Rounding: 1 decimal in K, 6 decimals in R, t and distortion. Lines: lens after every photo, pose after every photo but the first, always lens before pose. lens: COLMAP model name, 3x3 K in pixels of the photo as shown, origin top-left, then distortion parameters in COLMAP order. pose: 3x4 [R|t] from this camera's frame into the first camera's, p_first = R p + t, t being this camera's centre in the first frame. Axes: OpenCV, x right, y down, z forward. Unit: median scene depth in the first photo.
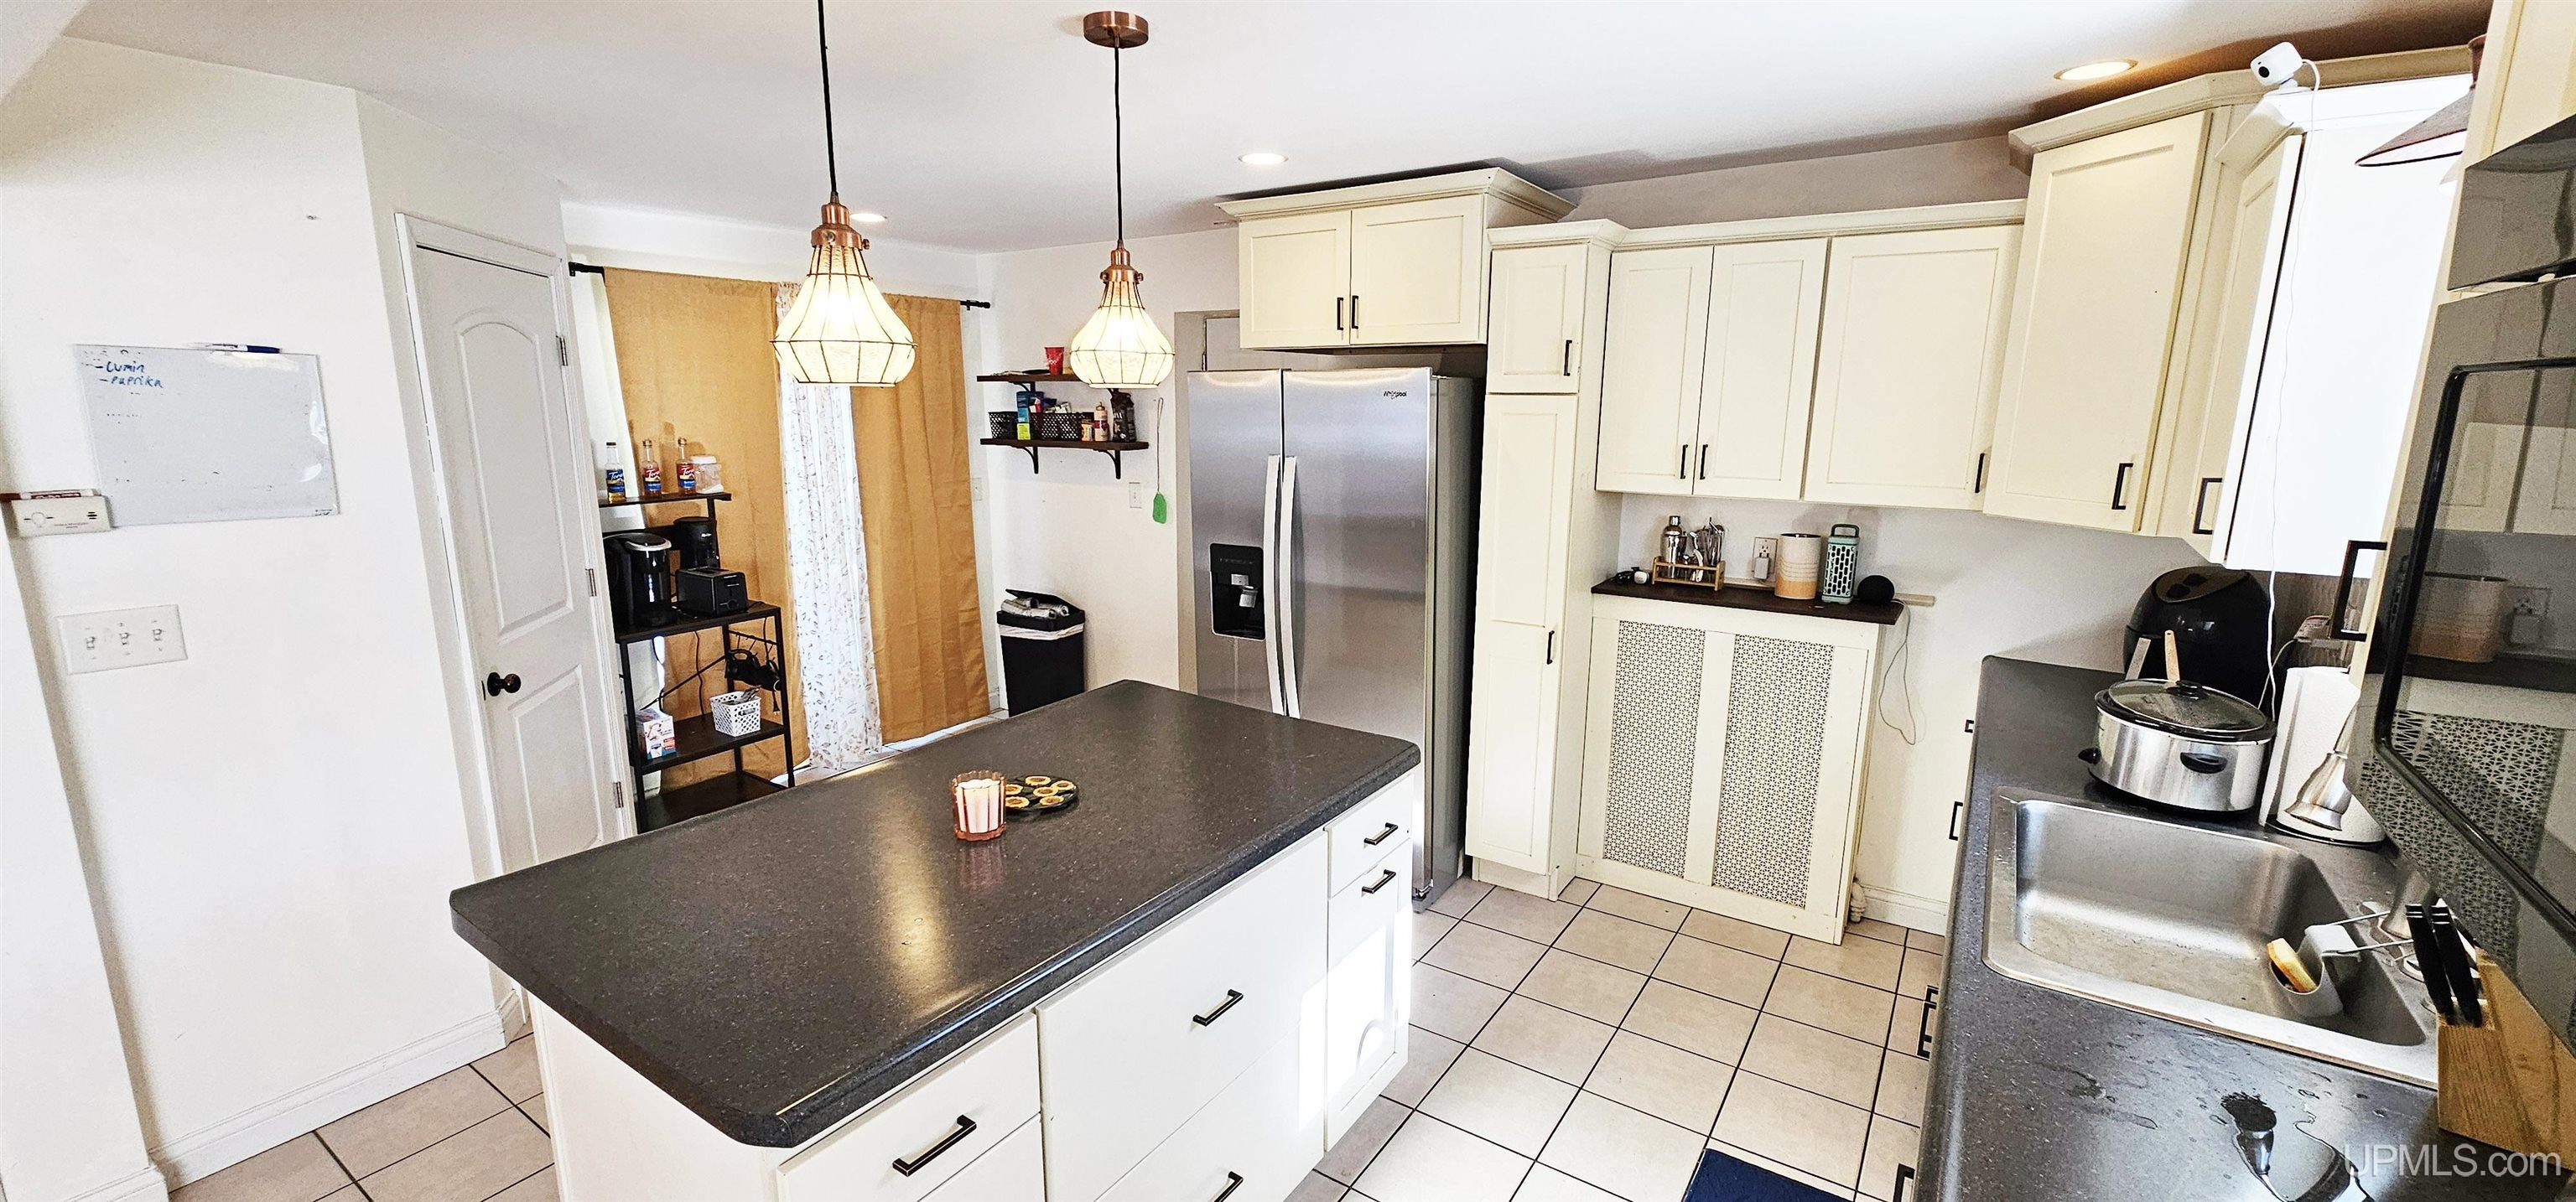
lens RADIAL K [[1046.6, 0, 1271.7], [0, 1046.6, 611.5], [0, 0, 1]] dist [-0.001893, 0.000633]
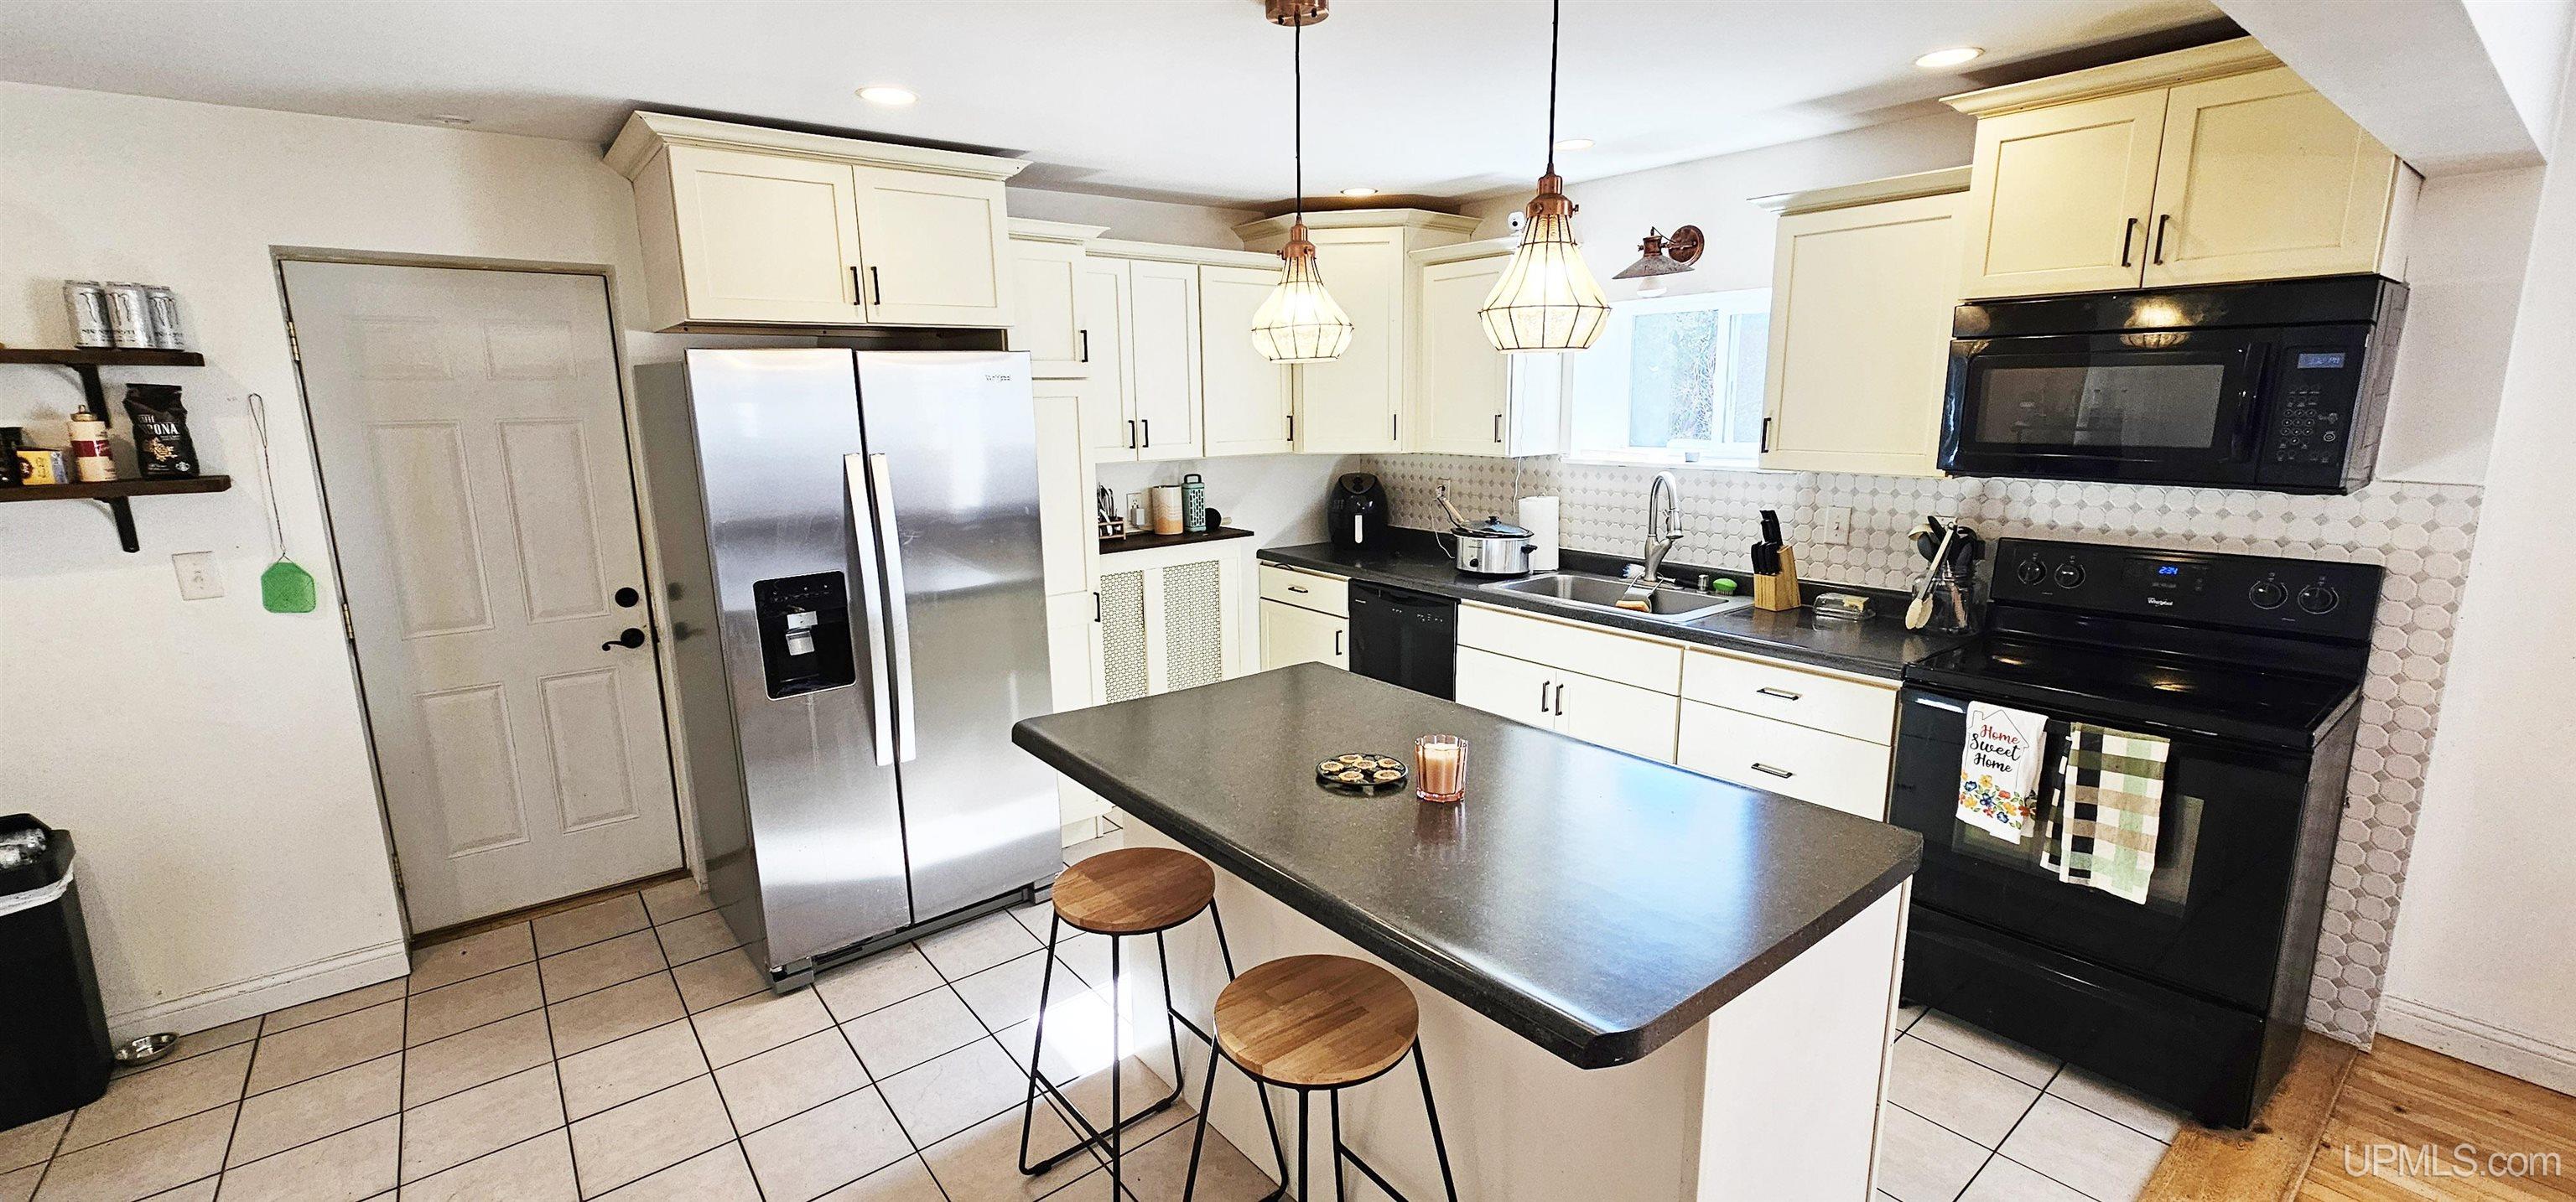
lens RADIAL K [[1046.6, 0, 1289.2], [0, 1046.6, 618.9], [0, 0, 1]] dist [-0.001893, 0.000633]
pose [[0.287265, -0.212015, 0.934092, -0.553326], [0.207170, 0.965865, 0.155515, -0.064791], [-0.935179, 0.148842, 0.321383, 0.347077]]
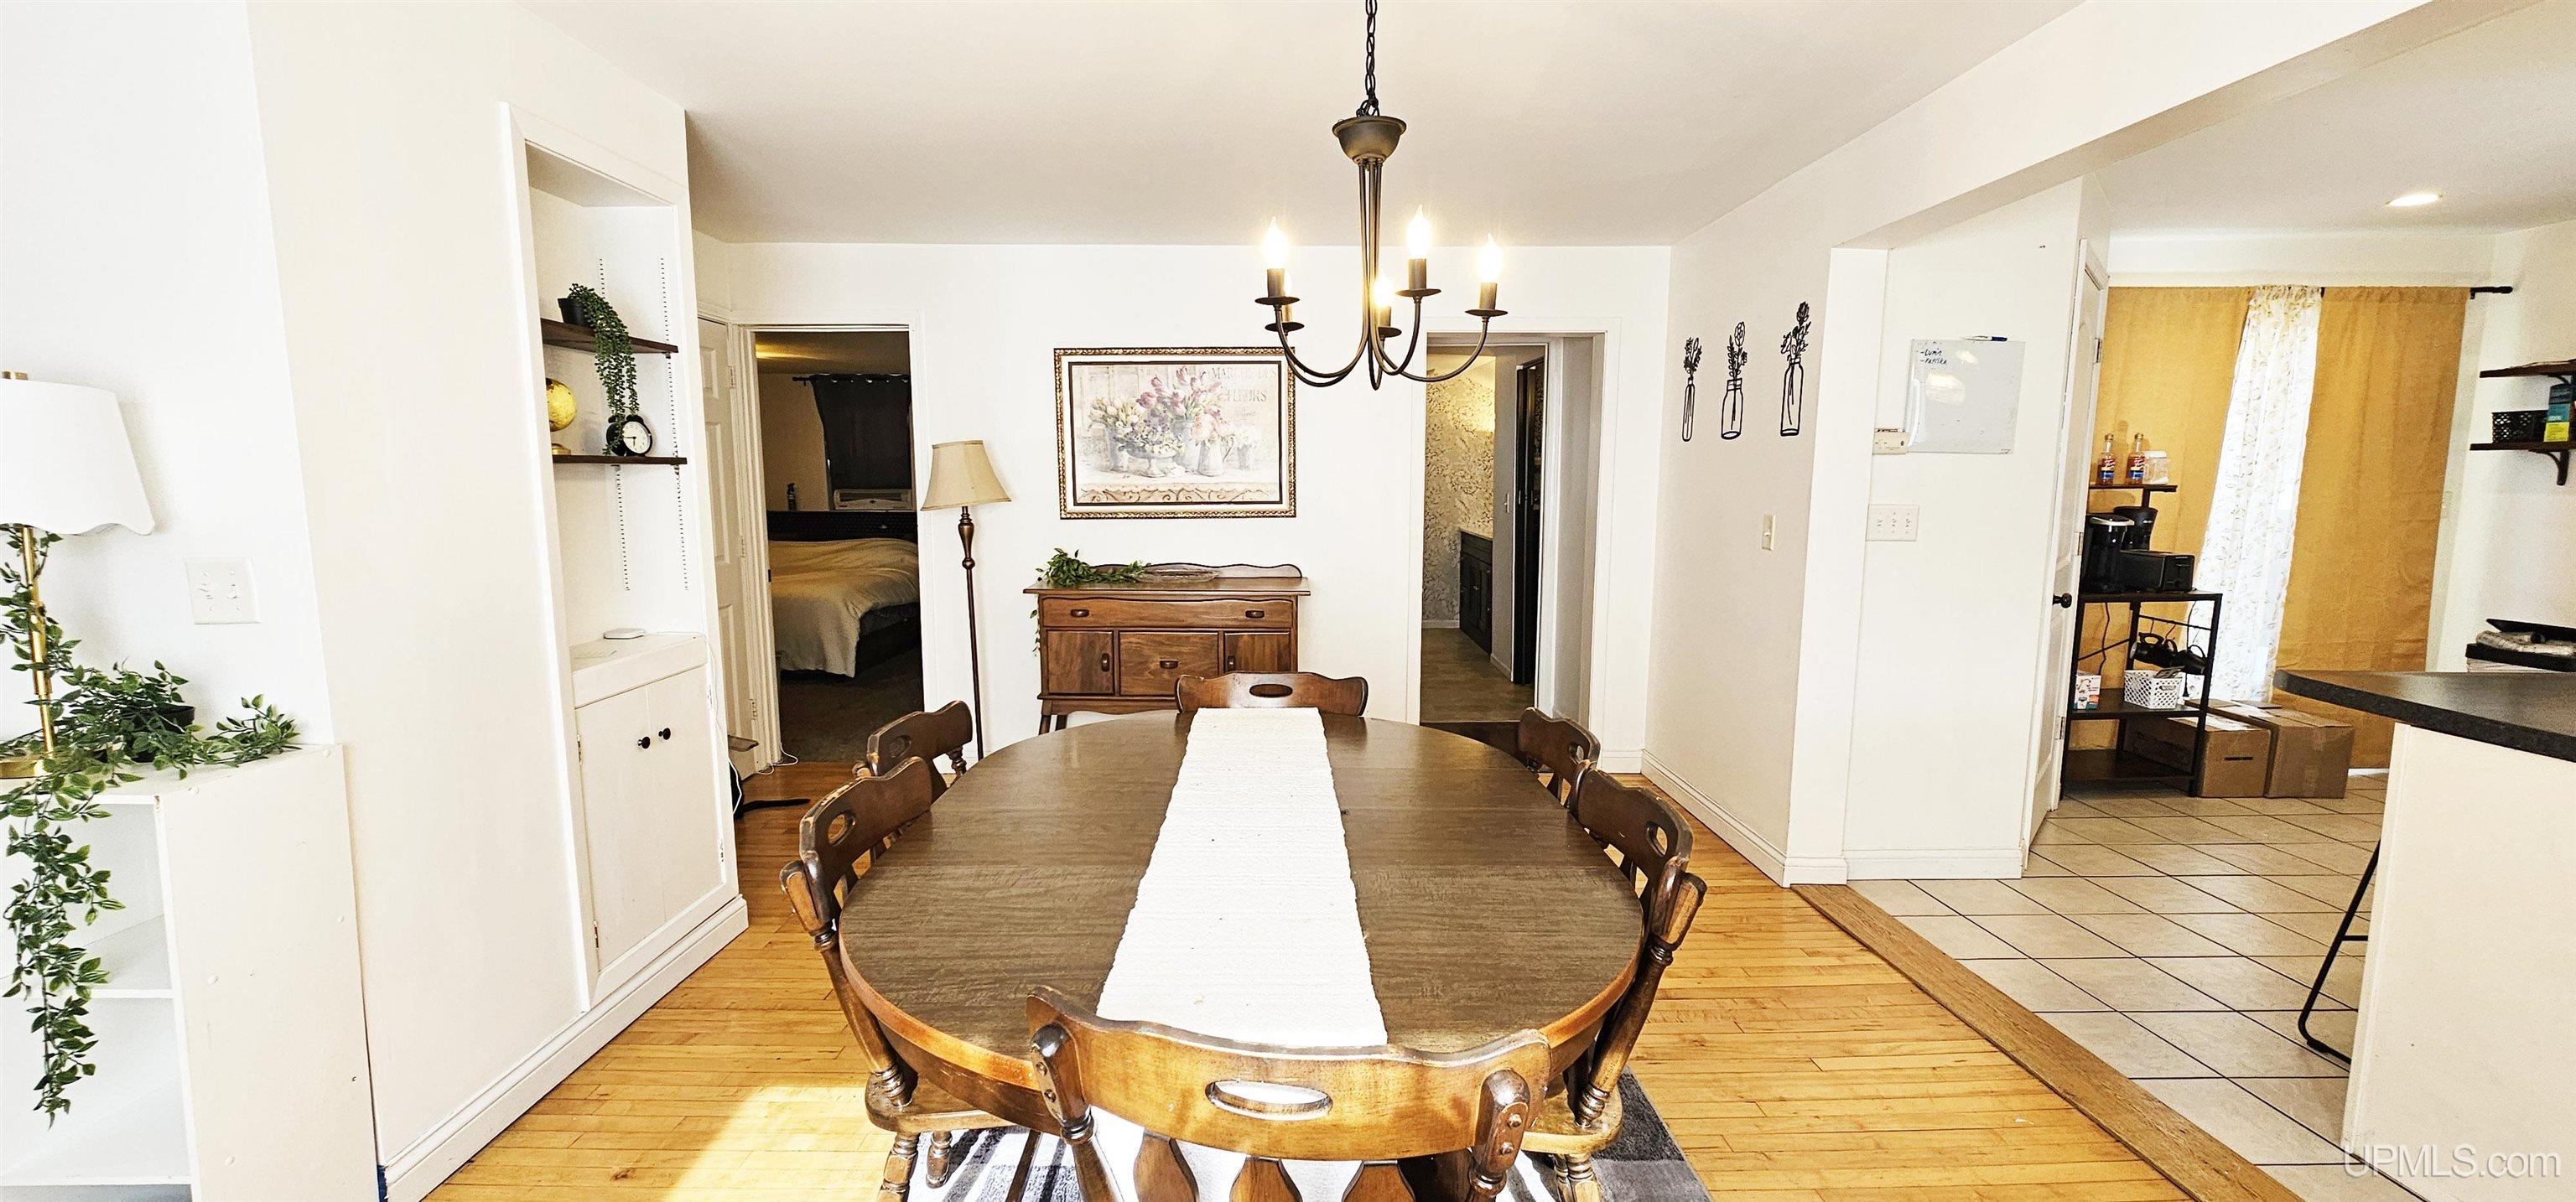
lens RADIAL K [[1046.6, 0, 1282.5], [0, 1046.6, 602.6], [0, 0, 1]] dist [-0.001893, 0.000633]
pose [[0.575383, 0.093730, -0.812496, -0.157839], [-0.158791, 0.987311, 0.001446, 0.144962], [0.802322, 0.128185, 0.582965, -0.331785]]
